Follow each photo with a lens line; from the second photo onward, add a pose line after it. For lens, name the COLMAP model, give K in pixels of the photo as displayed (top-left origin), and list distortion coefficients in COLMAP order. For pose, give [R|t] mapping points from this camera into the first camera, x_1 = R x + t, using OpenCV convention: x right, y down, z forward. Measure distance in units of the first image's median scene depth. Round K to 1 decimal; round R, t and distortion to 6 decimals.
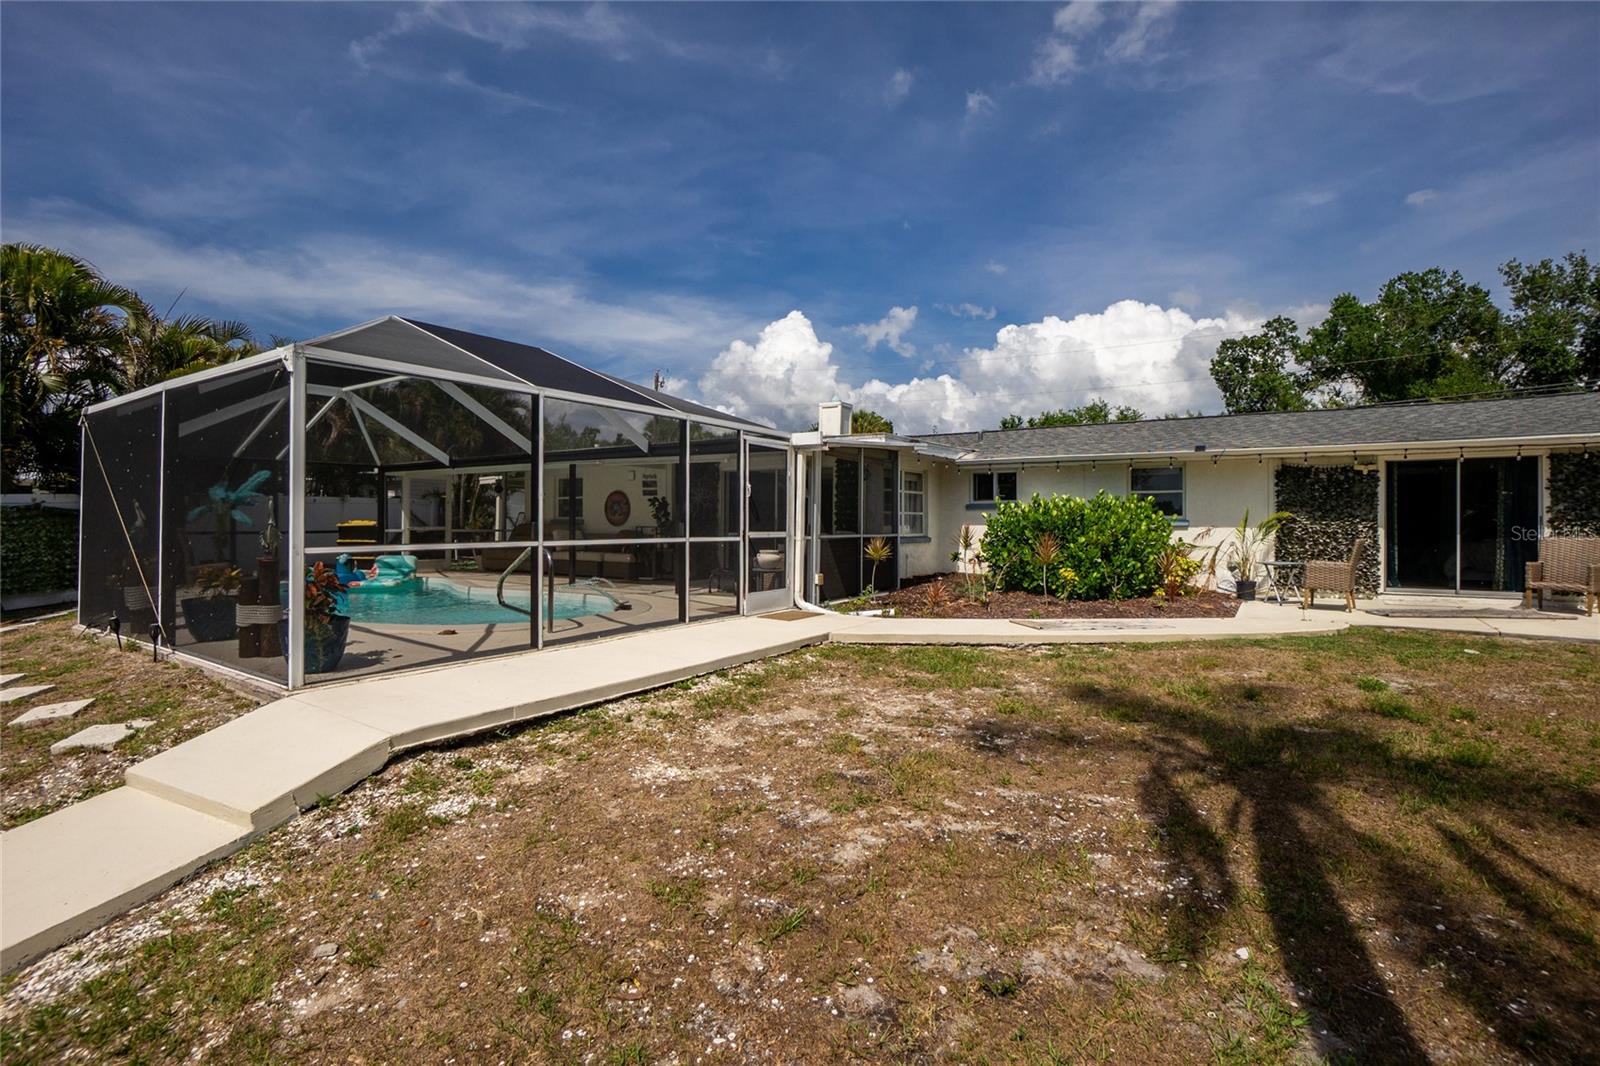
lens RADIAL K [[734.3, 0, 815.9], [0, 734.3, 503.4], [0, 0, 1]] dist [-0.057479, 0.023055]
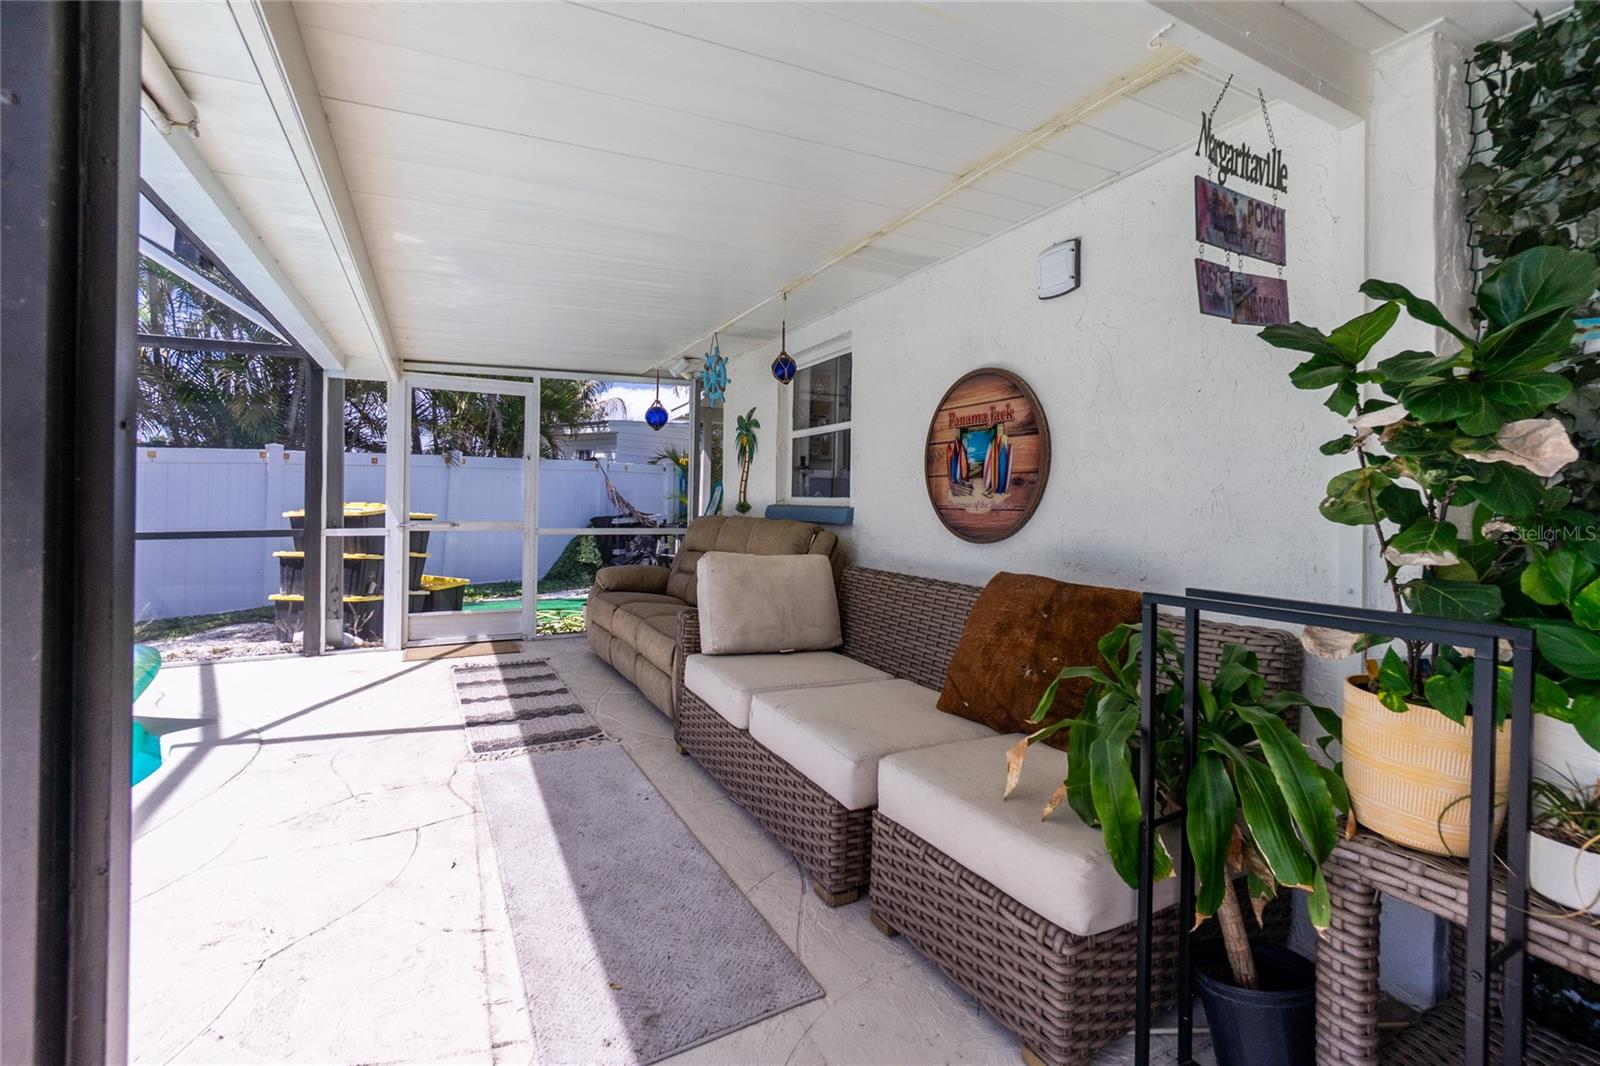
lens RADIAL K [[723.9, 0, 752.4], [0, 723.9, 506.9], [0, 0, 1]] dist [-0.002637, -0.000271]
pose [[0.833735, 0.013882, -0.551990, -0.263008], [0.006097, 0.999392, 0.034342, 0.017012], [0.552131, -0.031998, 0.833143, 0.985202]]
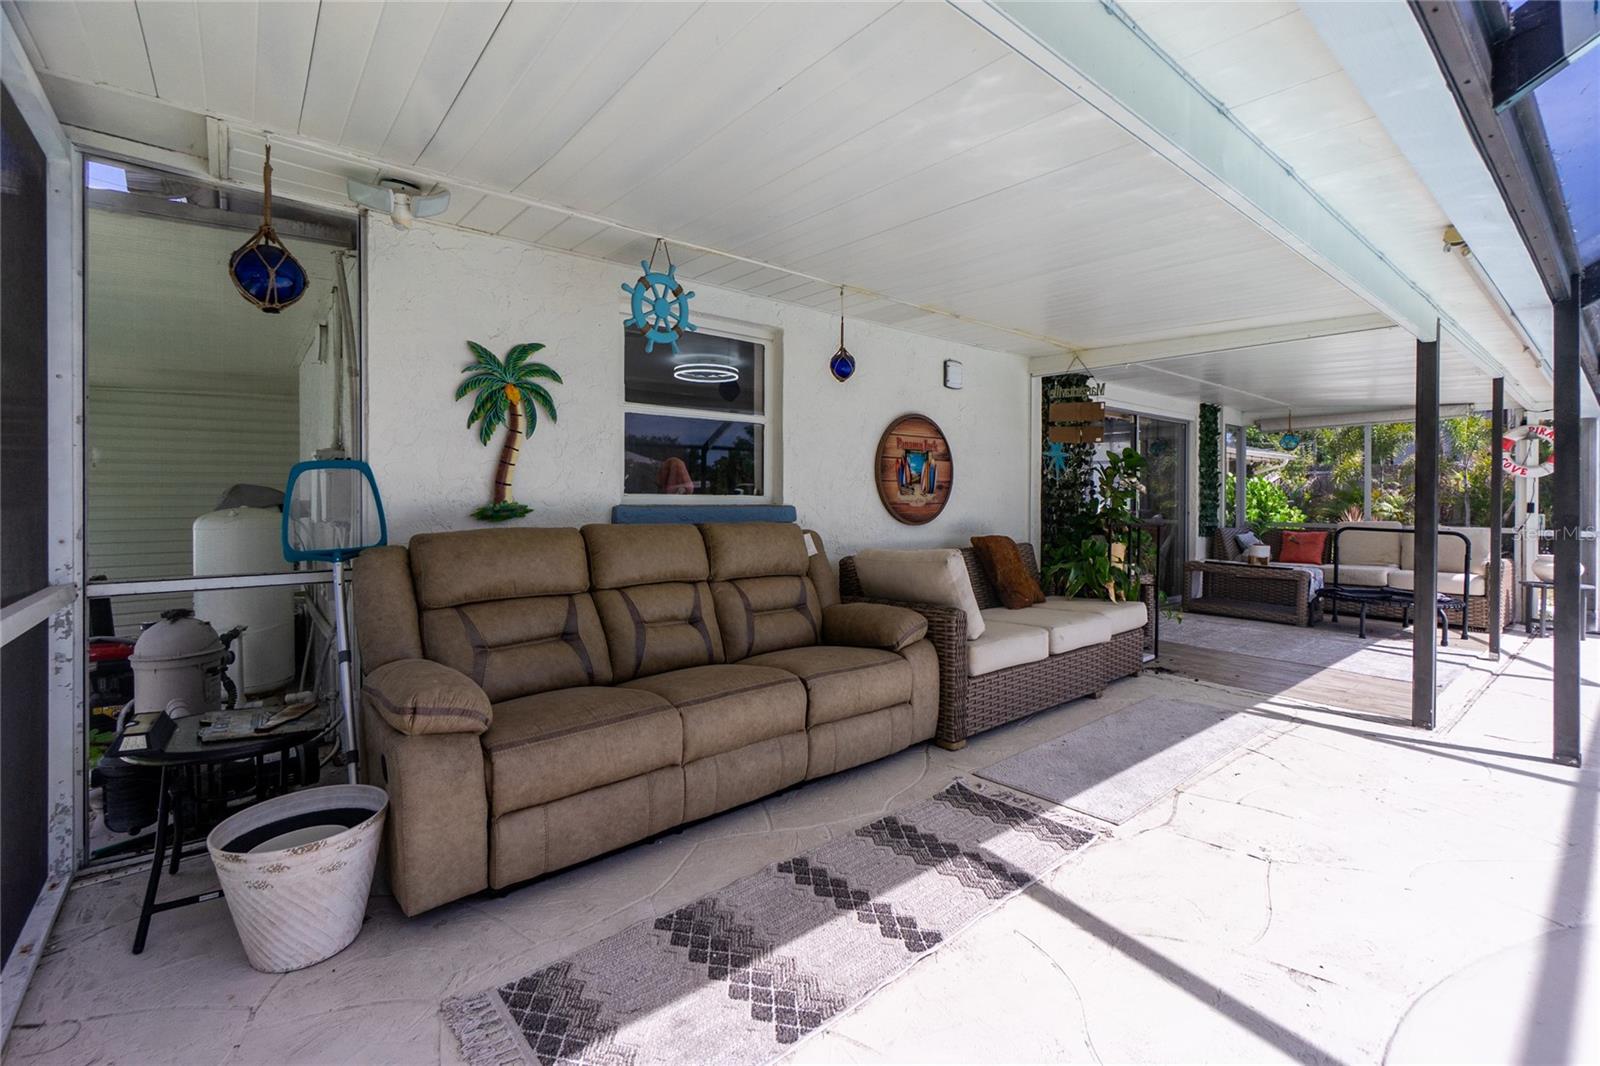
lens RADIAL K [[734.3, 0, 815.9], [0, 734.3, 503.4], [0, 0, 1]] dist [-0.057479, 0.023055]
pose [[0.277709, -0.002648, 0.960661, -0.728646], [-0.029934, 0.999487, 0.011408, 0.023797], [-0.960199, -0.031925, 0.277488, 1.177797]]
